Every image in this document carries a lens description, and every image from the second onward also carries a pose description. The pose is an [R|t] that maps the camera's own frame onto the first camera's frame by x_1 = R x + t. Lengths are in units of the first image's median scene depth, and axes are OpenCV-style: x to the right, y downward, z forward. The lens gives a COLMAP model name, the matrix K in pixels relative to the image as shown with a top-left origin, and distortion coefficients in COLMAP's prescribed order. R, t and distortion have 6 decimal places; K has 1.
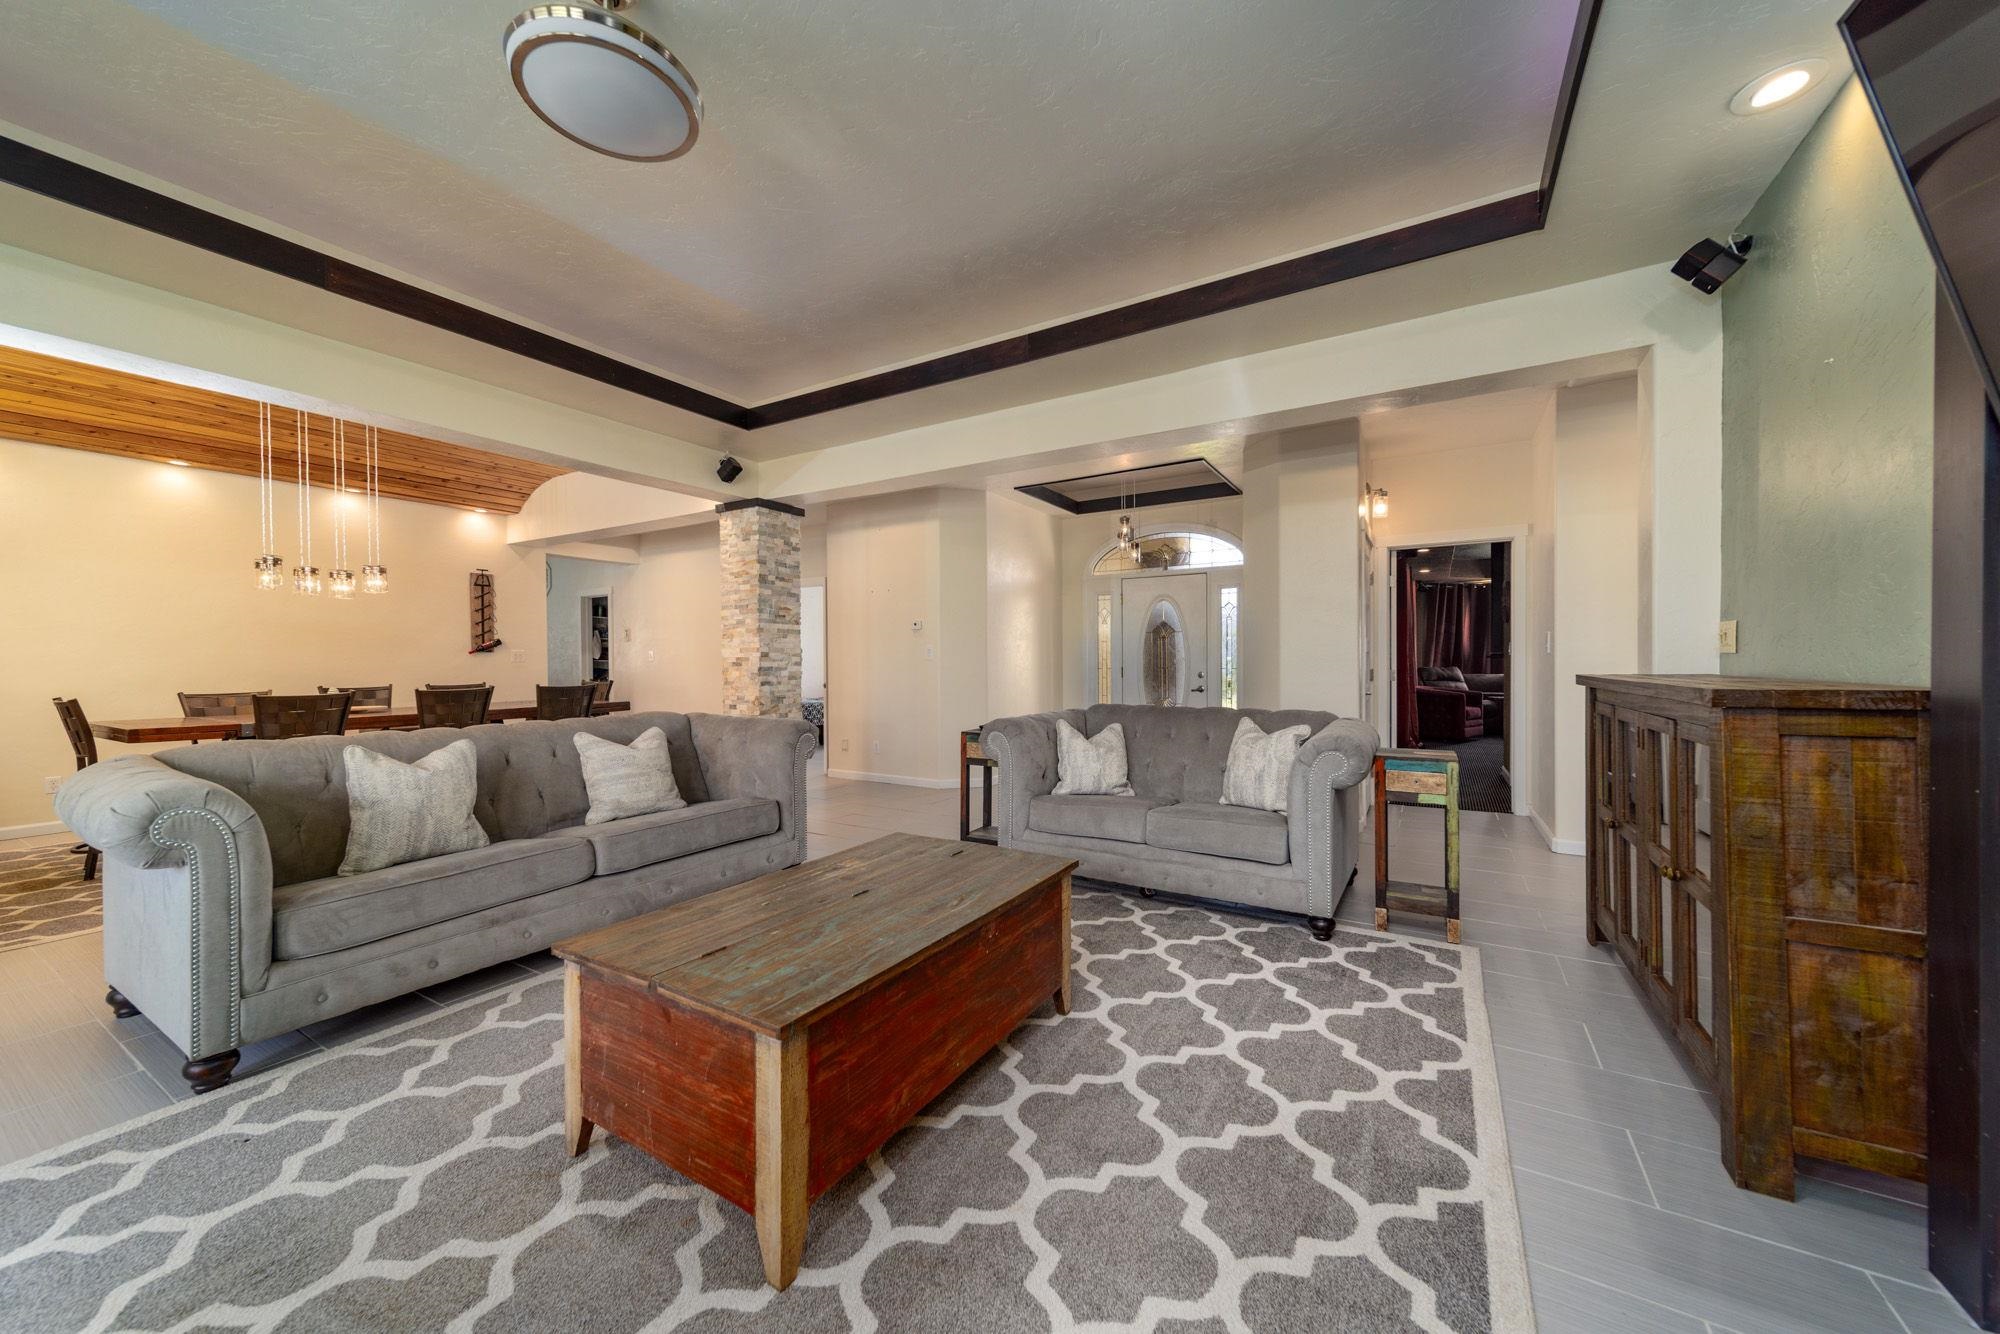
lens RADIAL K [[719.7, 0, 1002.1], [0, 719.7, 664.0], [0, 0, 1]] dist [0.008059, -0.000136]
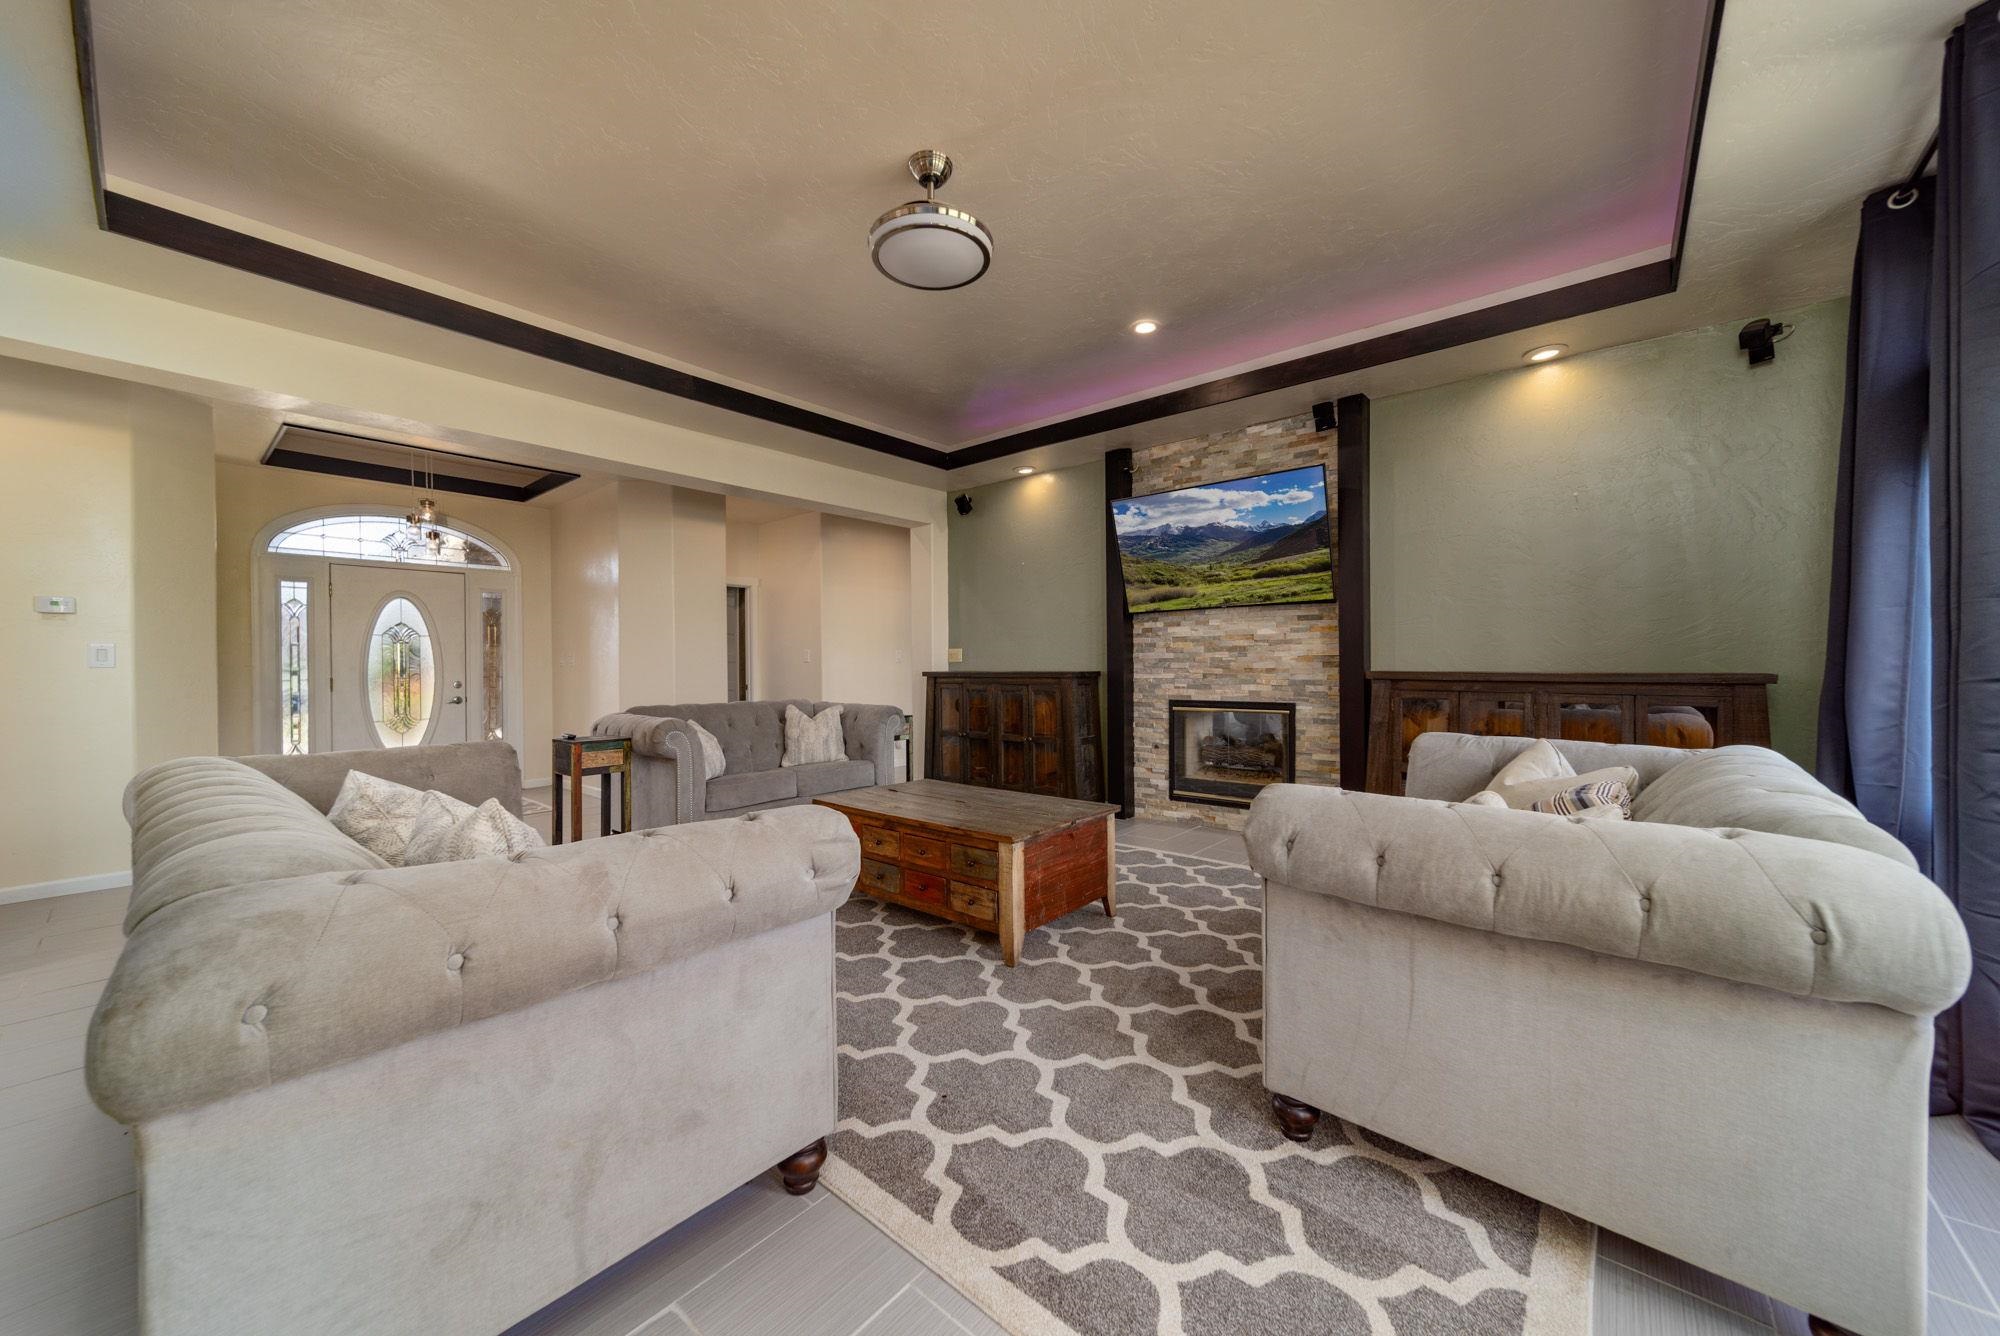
lens RADIAL K [[719.7, 0, 1004.1], [0, 719.7, 674.7], [0, 0, 1]] dist [0.008059, -0.000136]
pose [[0.156684, -0.004865, 0.987637, -2.183730], [0.014624, 0.999890, 0.002605, 0.036359], [-0.987541, 0.014035, 0.156738, 0.779817]]
